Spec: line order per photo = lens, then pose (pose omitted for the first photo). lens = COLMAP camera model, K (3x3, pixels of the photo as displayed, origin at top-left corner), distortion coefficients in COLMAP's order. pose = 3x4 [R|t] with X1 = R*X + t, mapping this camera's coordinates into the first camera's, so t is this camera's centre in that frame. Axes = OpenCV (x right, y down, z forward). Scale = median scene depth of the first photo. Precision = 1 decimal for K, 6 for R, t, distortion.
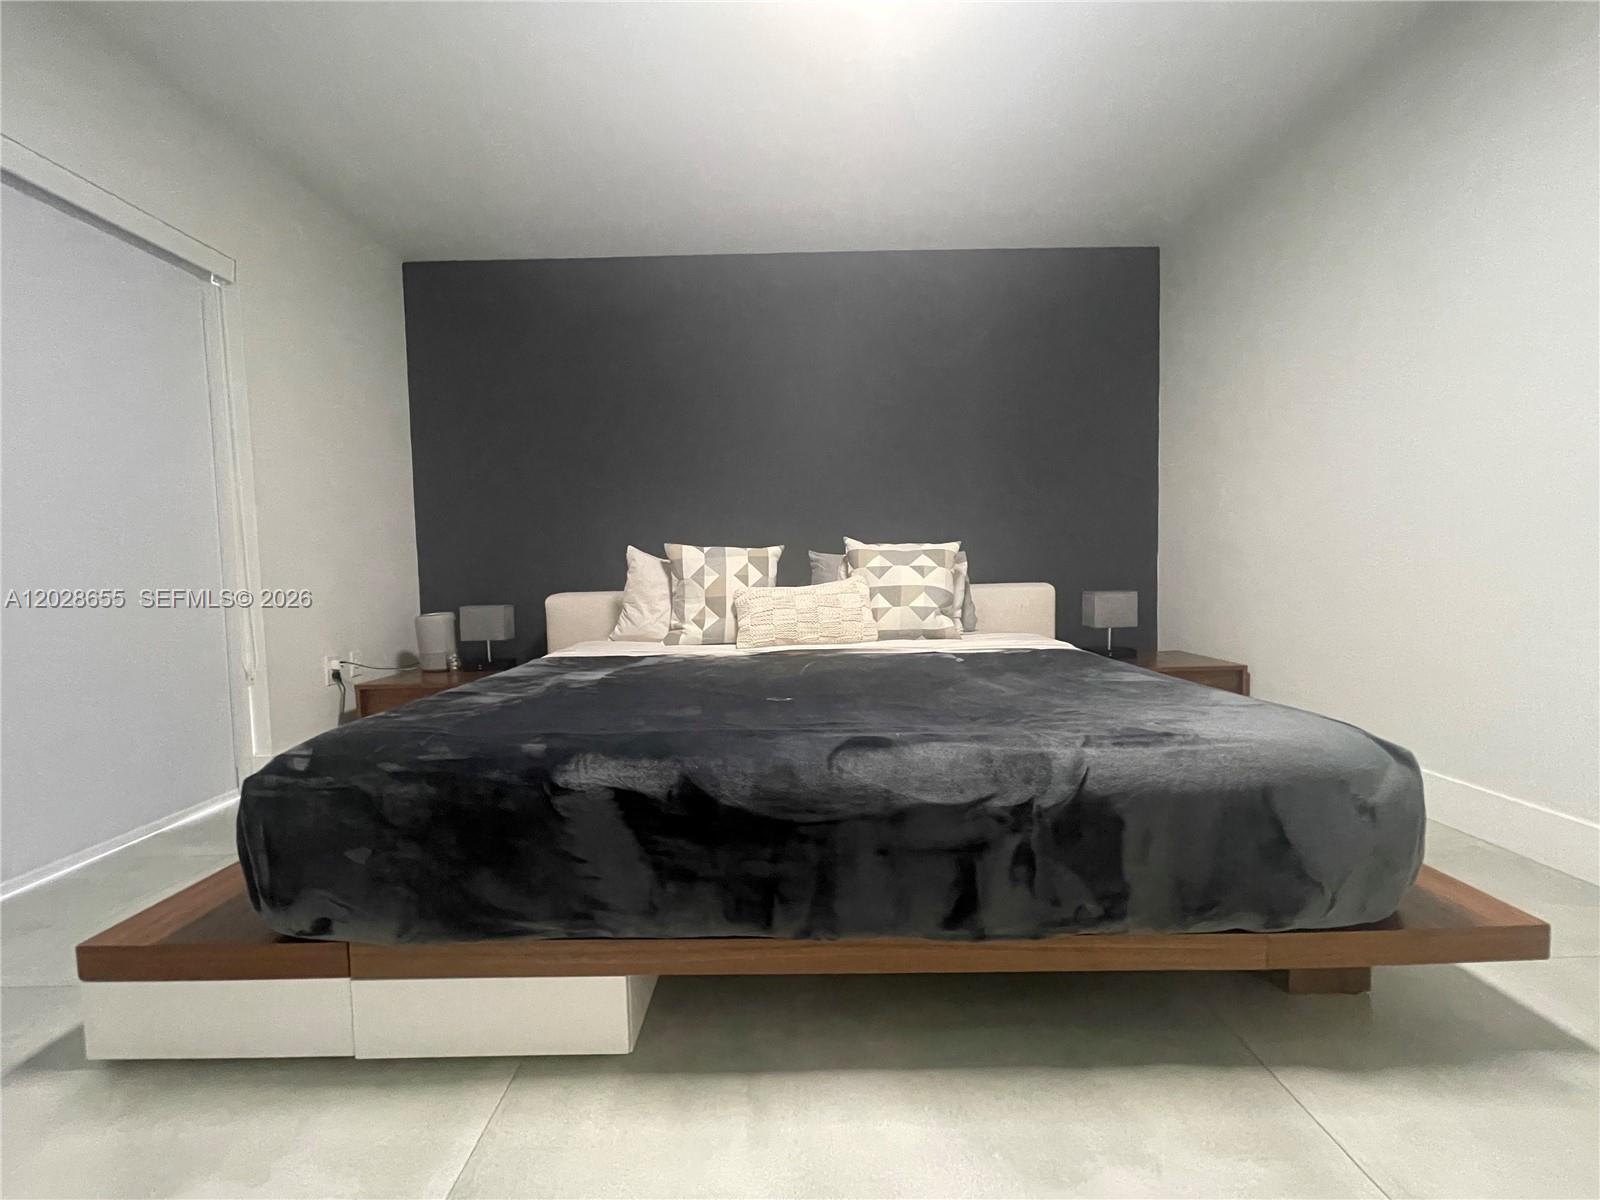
lens RADIAL K [[655.3, 0, 797.0], [0, 655.3, 599.7], [0, 0, 1]] dist [-0.000309, 0.000730]
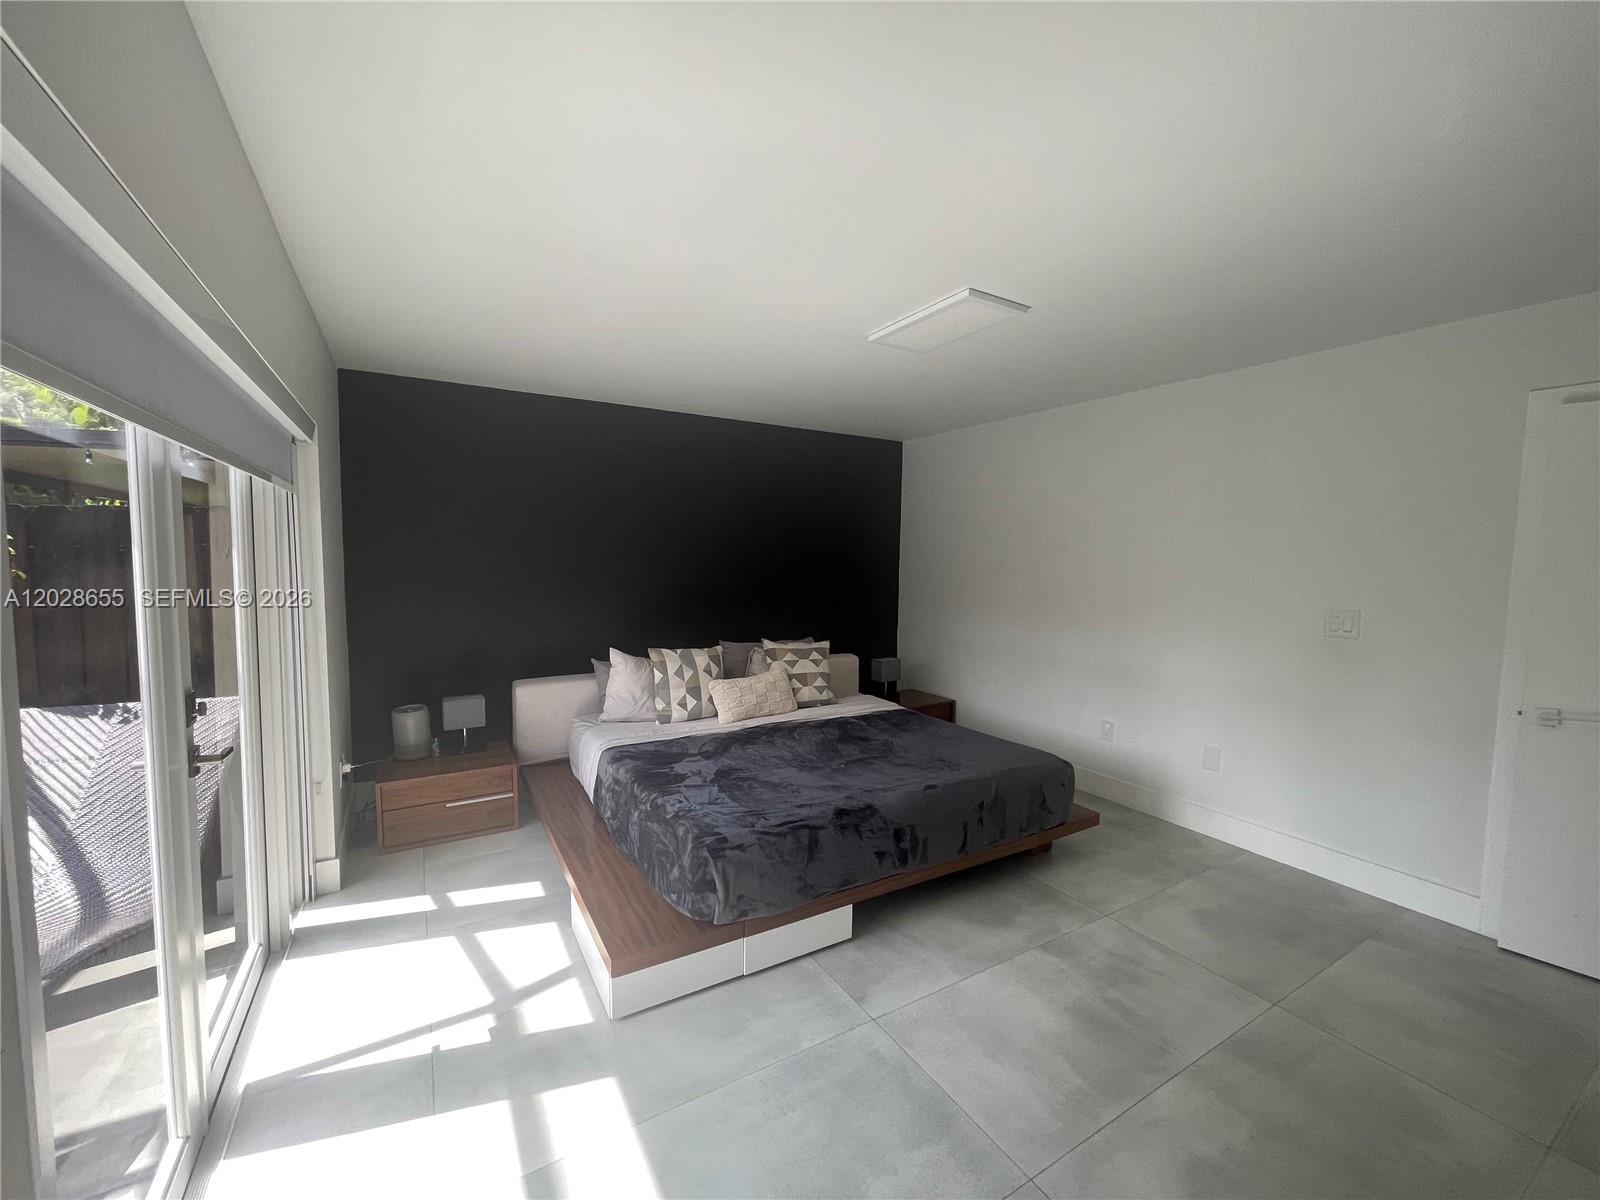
lens RADIAL K [[655.3, 0, 797.0], [0, 655.3, 599.7], [0, 0, 1]] dist [-0.000309, 0.000730]
pose [[0.859578, -0.002042, 0.511001, -0.675843], [-0.007411, 0.999837, 0.016463, -0.224849], [-0.510951, -0.017938, 0.859423, -0.366903]]
